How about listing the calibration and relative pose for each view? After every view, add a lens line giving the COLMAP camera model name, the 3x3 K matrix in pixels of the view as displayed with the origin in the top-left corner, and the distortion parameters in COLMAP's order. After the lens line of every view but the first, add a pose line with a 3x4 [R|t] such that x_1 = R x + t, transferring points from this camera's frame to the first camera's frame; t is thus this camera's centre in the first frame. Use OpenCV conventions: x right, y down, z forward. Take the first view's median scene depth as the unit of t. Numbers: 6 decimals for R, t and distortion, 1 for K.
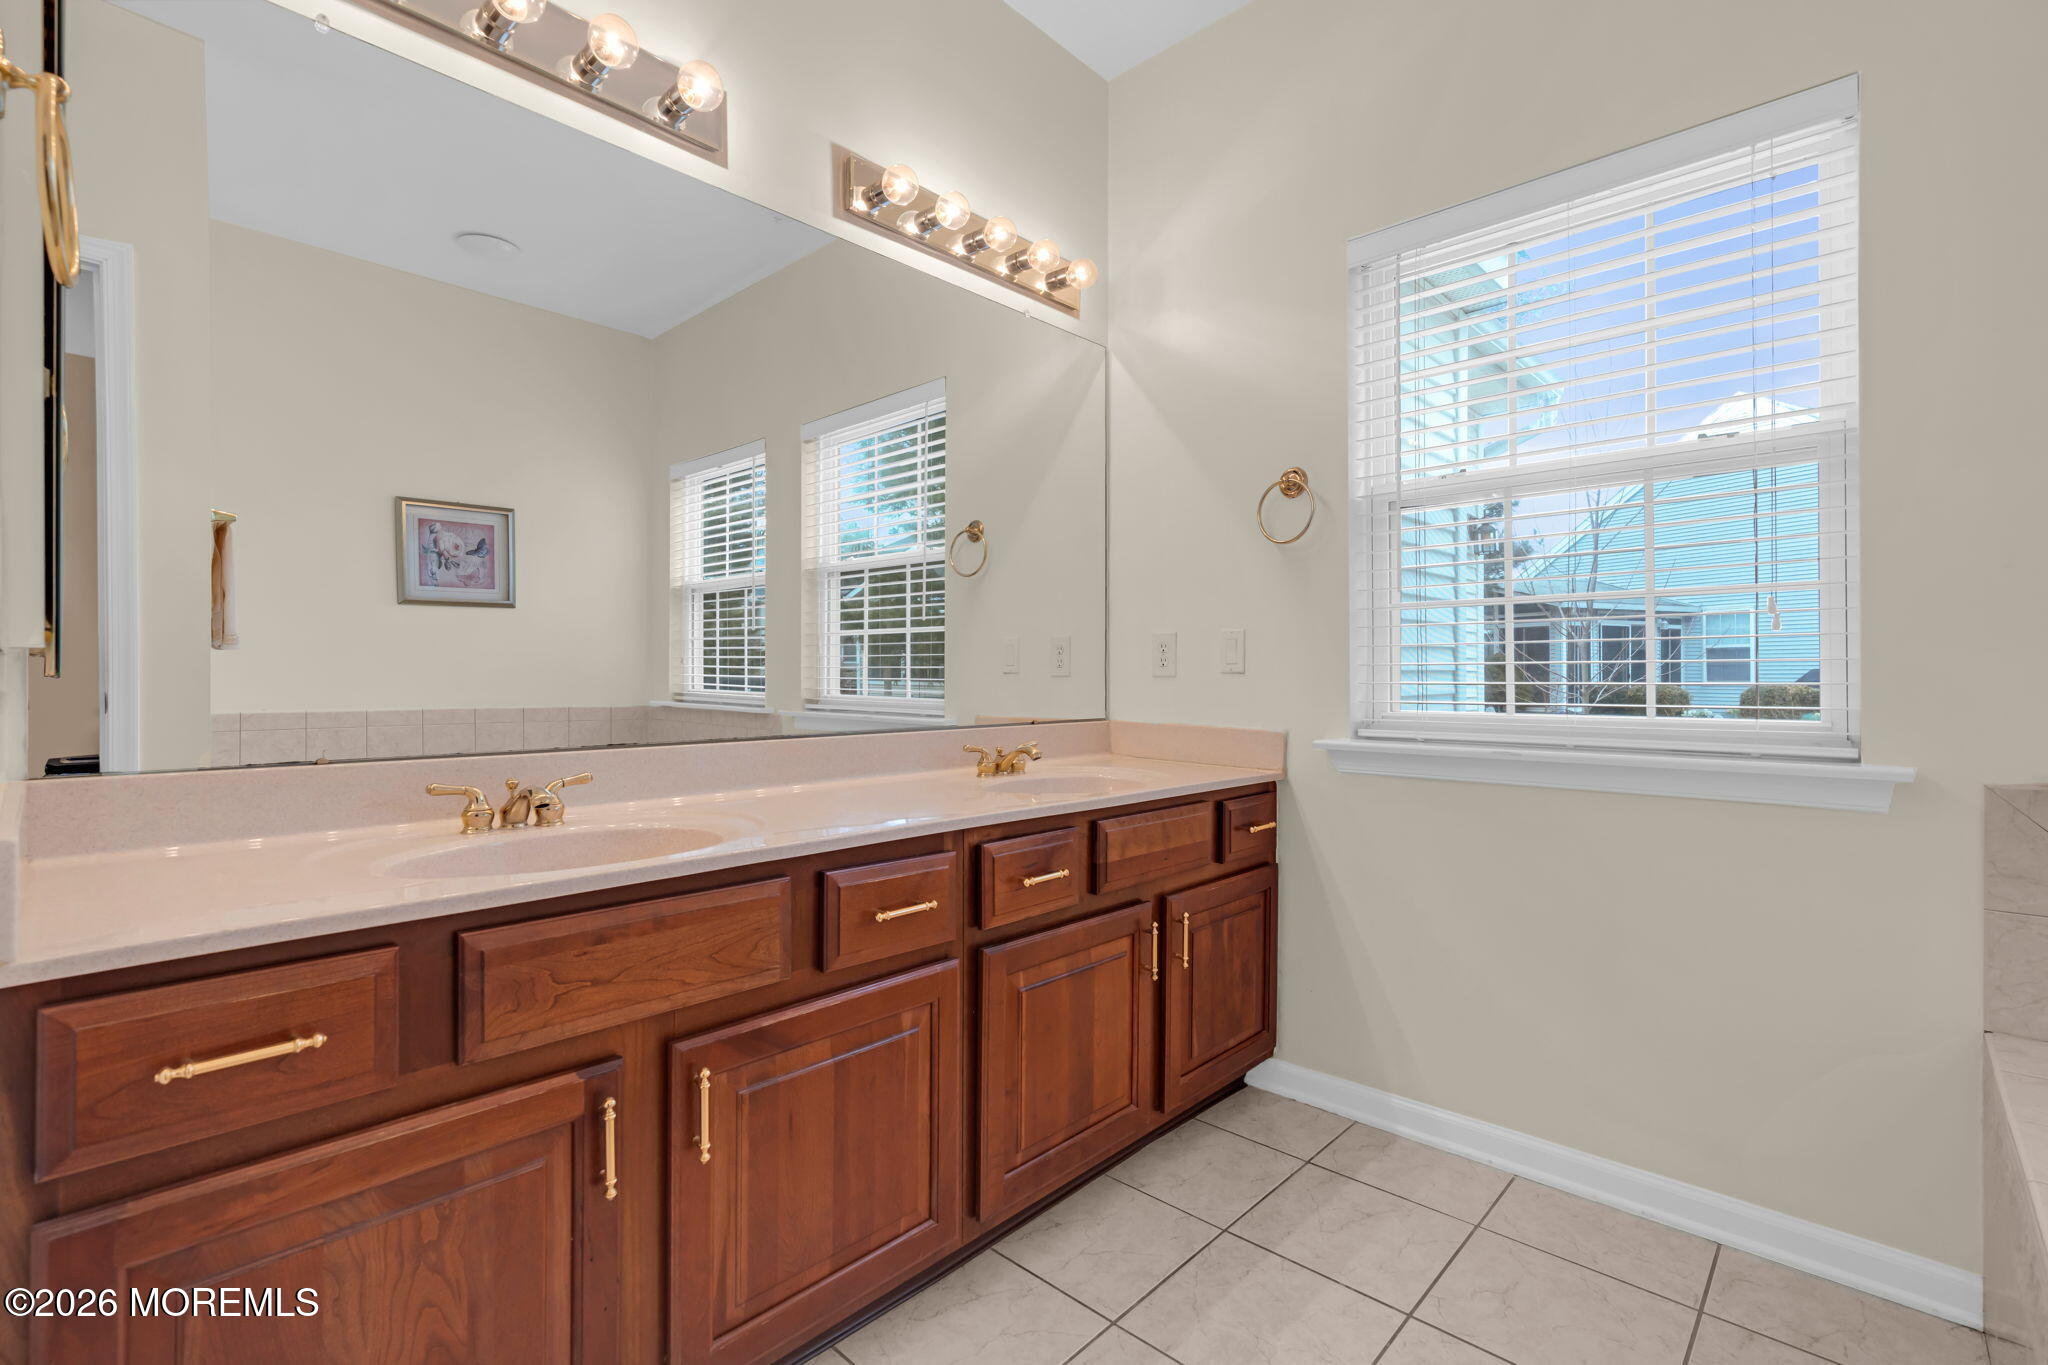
lens RADIAL K [[919.7, 0, 1022.6], [0, 919.7, 673.0], [0, 0, 1]] dist [-0.008828, 0.001018]
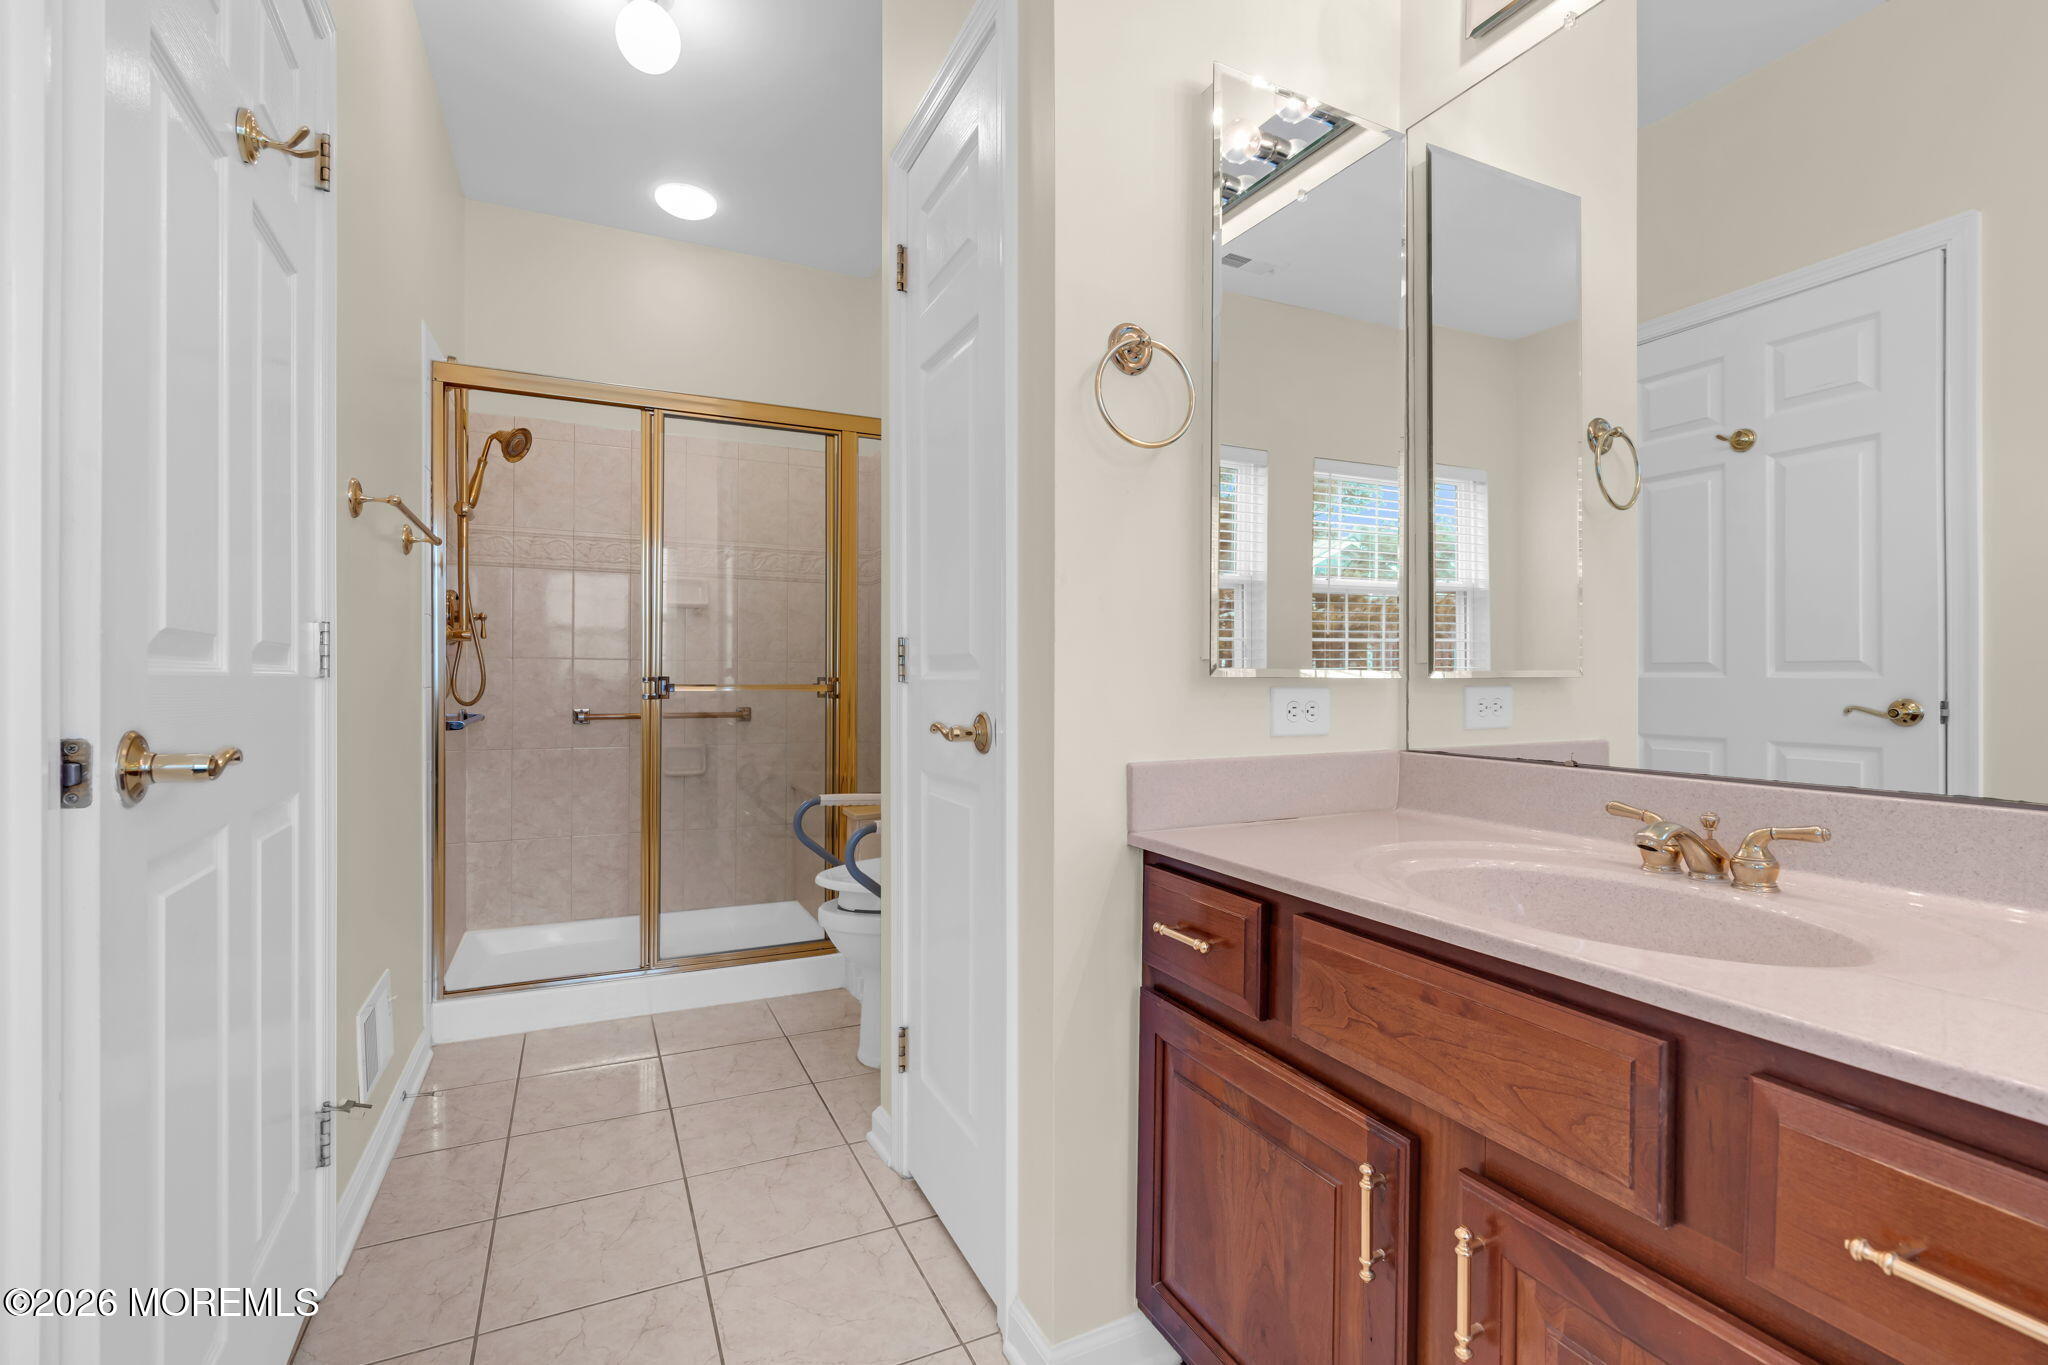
lens RADIAL K [[919.7, 0, 1022.6], [0, 919.7, 673.0], [0, 0, 1]] dist [-0.008828, 0.001018]
pose [[-0.364630, -0.002628, -0.931149, 0.484246], [0.001245, 0.999994, -0.003310, 0.002943], [0.931152, -0.002367, -0.364624, 1.032187]]
